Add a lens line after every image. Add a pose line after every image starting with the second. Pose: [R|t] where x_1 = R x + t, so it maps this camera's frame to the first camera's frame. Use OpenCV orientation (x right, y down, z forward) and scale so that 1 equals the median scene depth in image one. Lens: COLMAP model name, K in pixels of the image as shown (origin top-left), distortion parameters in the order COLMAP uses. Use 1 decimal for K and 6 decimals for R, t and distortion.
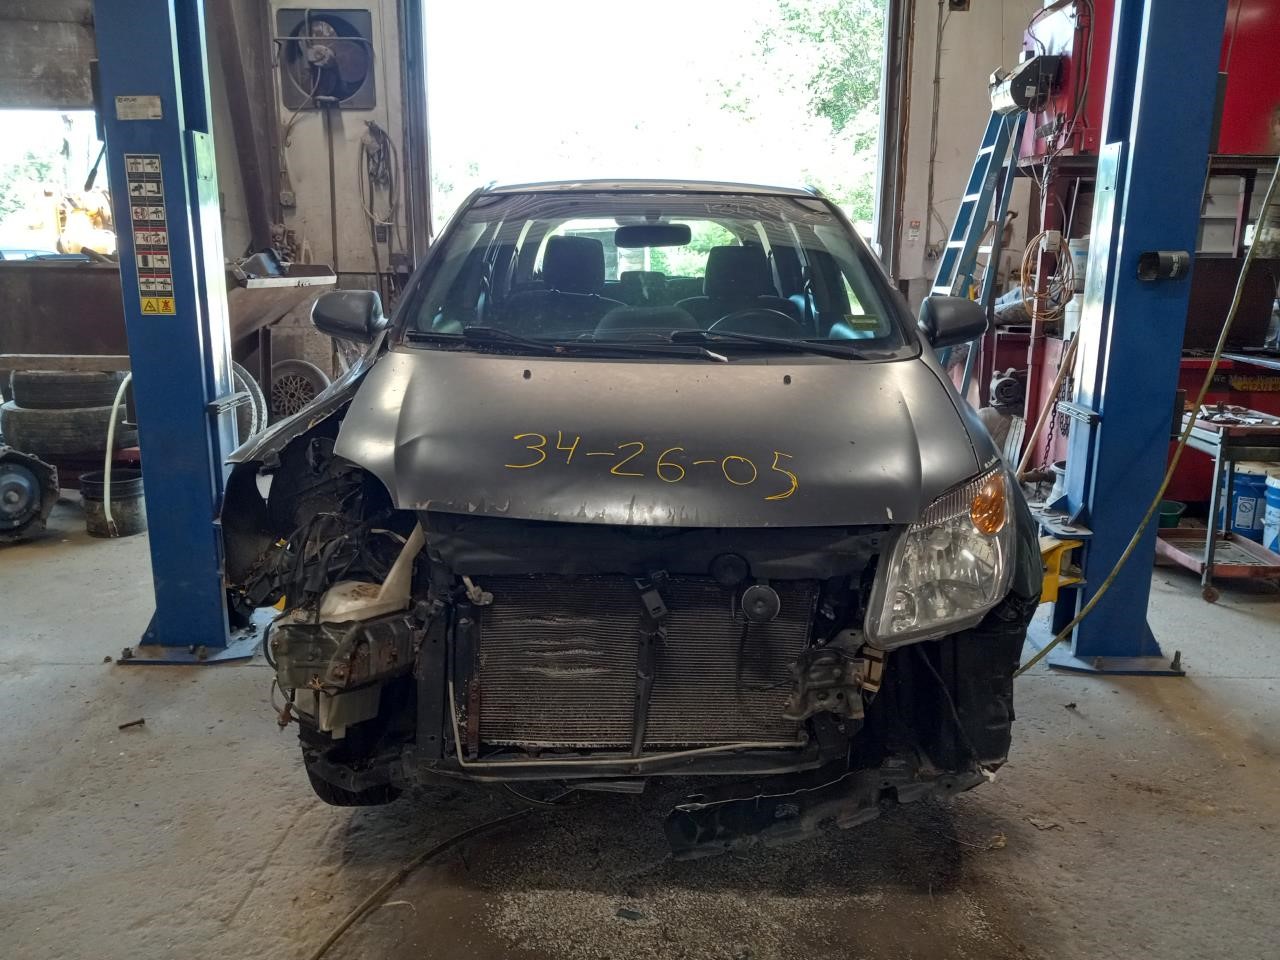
lens RADIAL K [[1013.8, 0, 643.8], [0, 1013.8, 479.8], [0, 0, 1]] dist [0.020786, -0.022226]
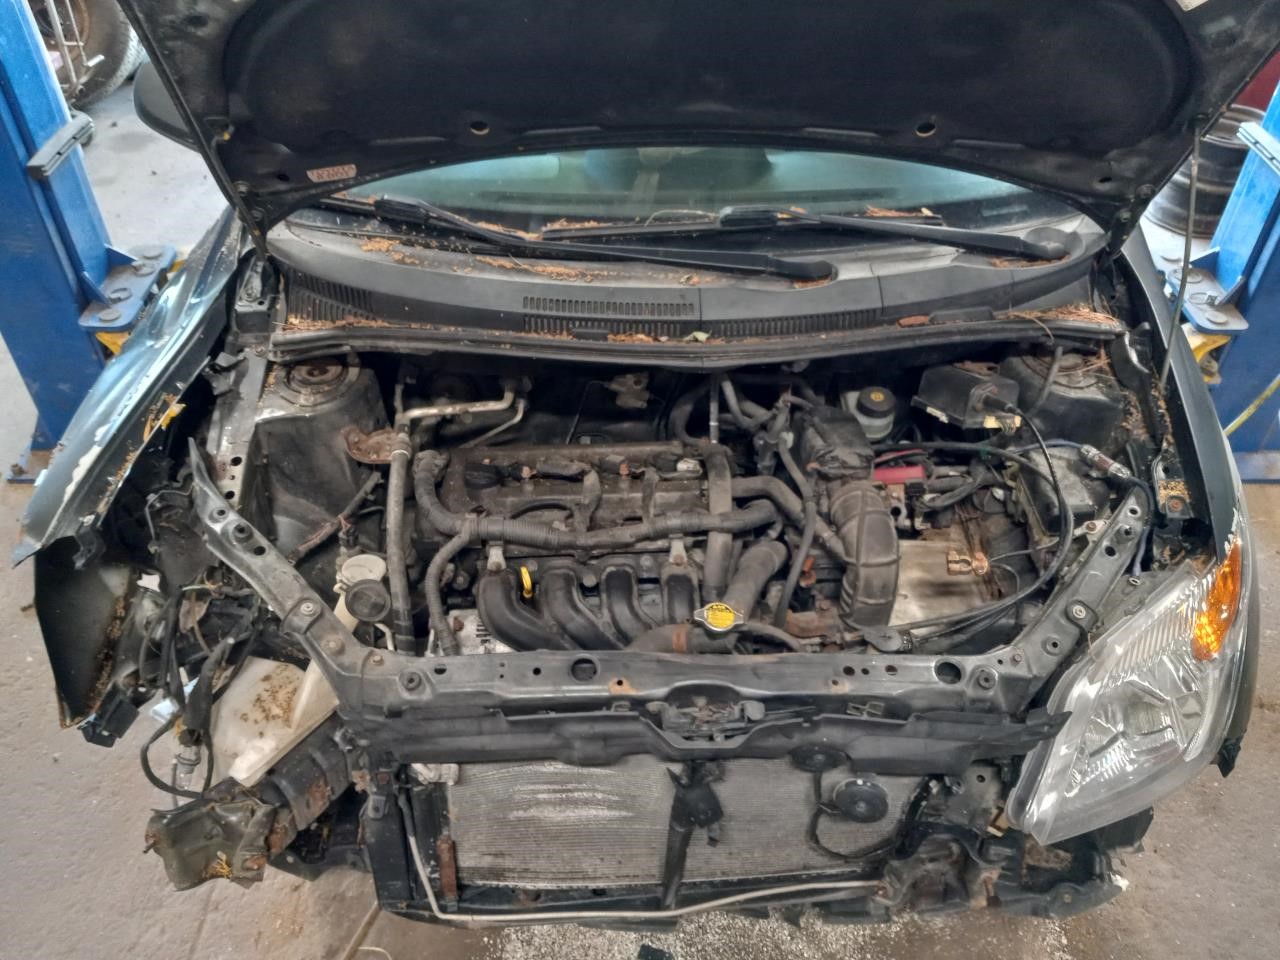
lens RADIAL K [[1013.8, 0, 634.8], [0, 1013.8, 482.5], [0, 0, 1]] dist [0.020786, -0.022226]
pose [[0.999957, -0.007524, 0.005407, -0.030785], [0.003990, 0.876371, 0.481620, -0.329603], [-0.008362, -0.481578, 0.876363, 0.440683]]
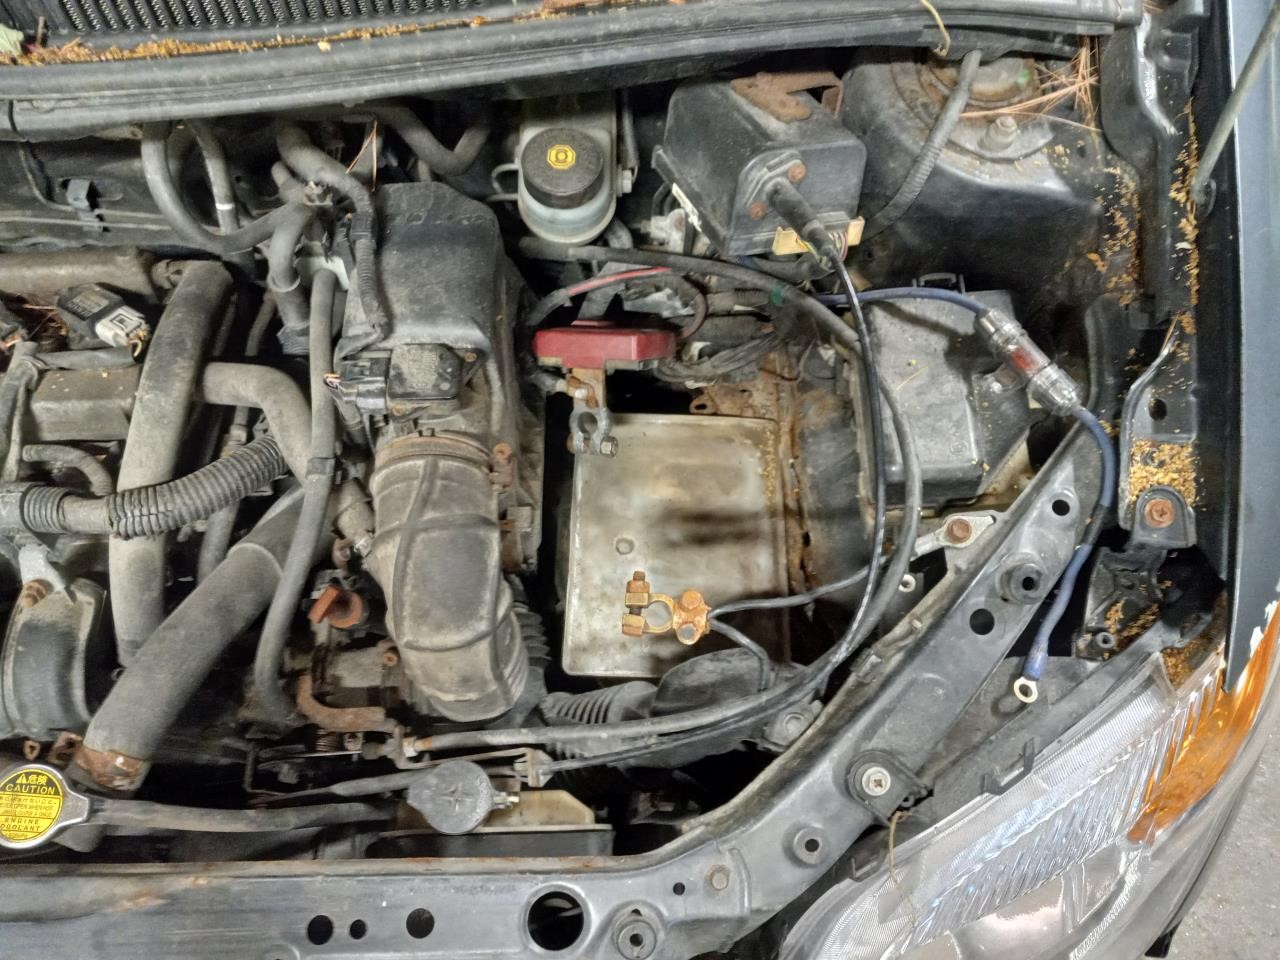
lens RADIAL K [[1013.8, 0, 642.4], [0, 1013.8, 477.4], [0, 0, 1]] dist [0.020786, -0.022226]
pose [[0.999971, -0.001978, -0.007375, 0.339135], [0.007062, 0.606966, 0.794696, -0.145798], [0.002905, -0.794725, 0.606963, 1.138039]]
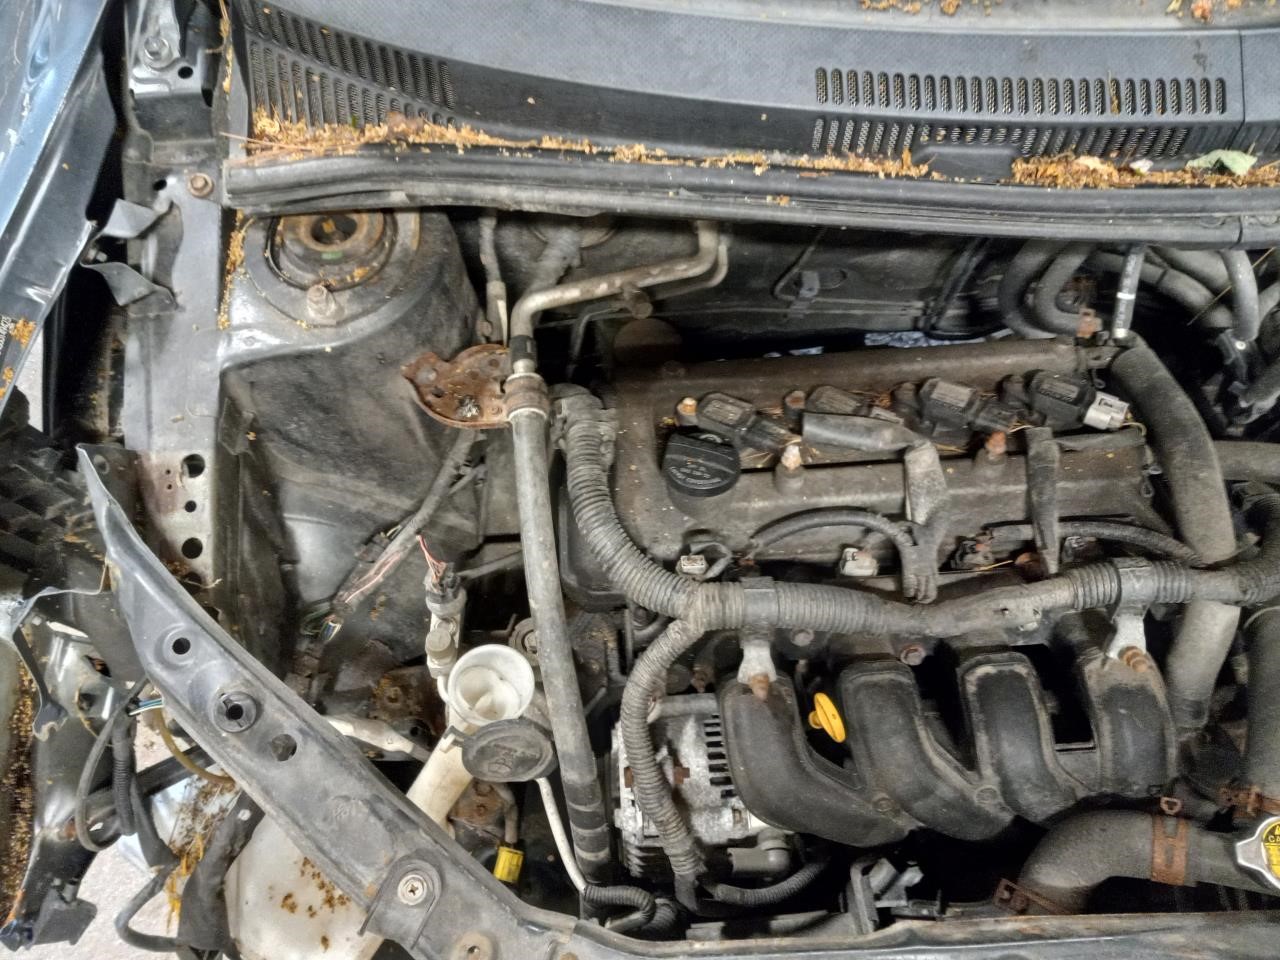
lens RADIAL K [[1013.8, 0, 631.3], [0, 1013.8, 482.4], [0, 0, 1]] dist [0.020786, -0.022226]
pose [[0.999530, -0.030476, 0.003298, -0.252307], [0.017032, 0.641595, 0.766854, -0.197772], [-0.025486, -0.766438, 0.641813, 1.127012]]
